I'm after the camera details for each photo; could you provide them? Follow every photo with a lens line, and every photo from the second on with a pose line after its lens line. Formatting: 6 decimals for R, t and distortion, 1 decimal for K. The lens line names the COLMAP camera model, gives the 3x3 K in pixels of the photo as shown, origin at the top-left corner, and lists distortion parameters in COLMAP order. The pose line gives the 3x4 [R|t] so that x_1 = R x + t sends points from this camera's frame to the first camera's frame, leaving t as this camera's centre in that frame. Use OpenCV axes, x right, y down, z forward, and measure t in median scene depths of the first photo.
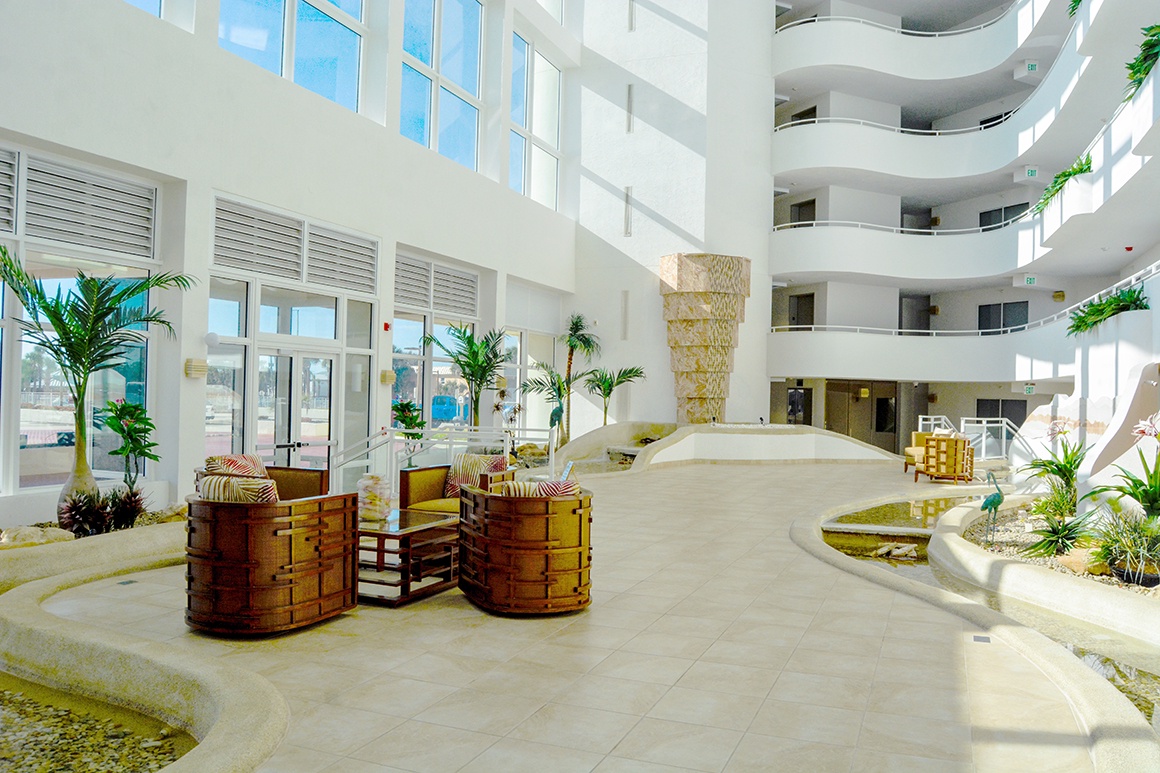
lens RADIAL K [[907.1, 0, 590.8], [0, 907.1, 387.4], [0, 0, 1]] dist [-0.096927, 0.032218]
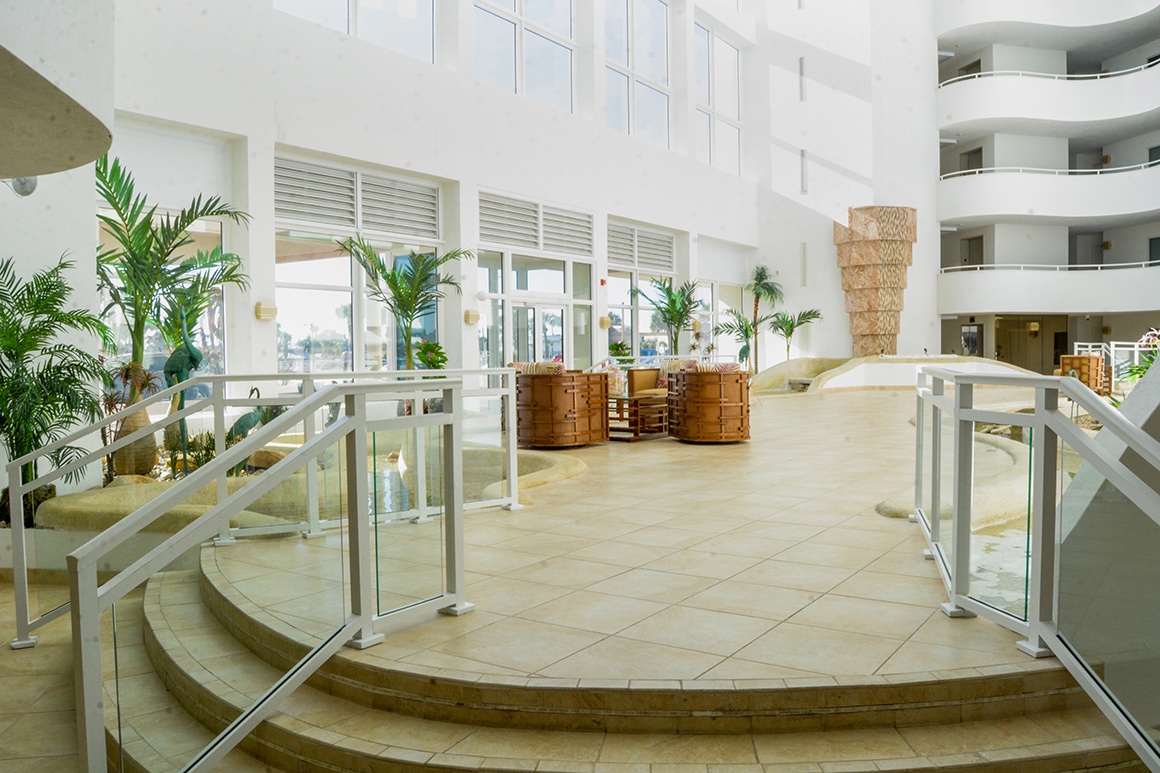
lens RADIAL K [[907.1, 0, 588.8], [0, 907.1, 386.0], [0, 0, 1]] dist [-0.096927, 0.032218]
pose [[0.975148, -0.025980, -0.220028, 0.026108], [0.035714, 0.998546, 0.040377, 0.022691], [0.218659, -0.047231, 0.974658, -0.214778]]
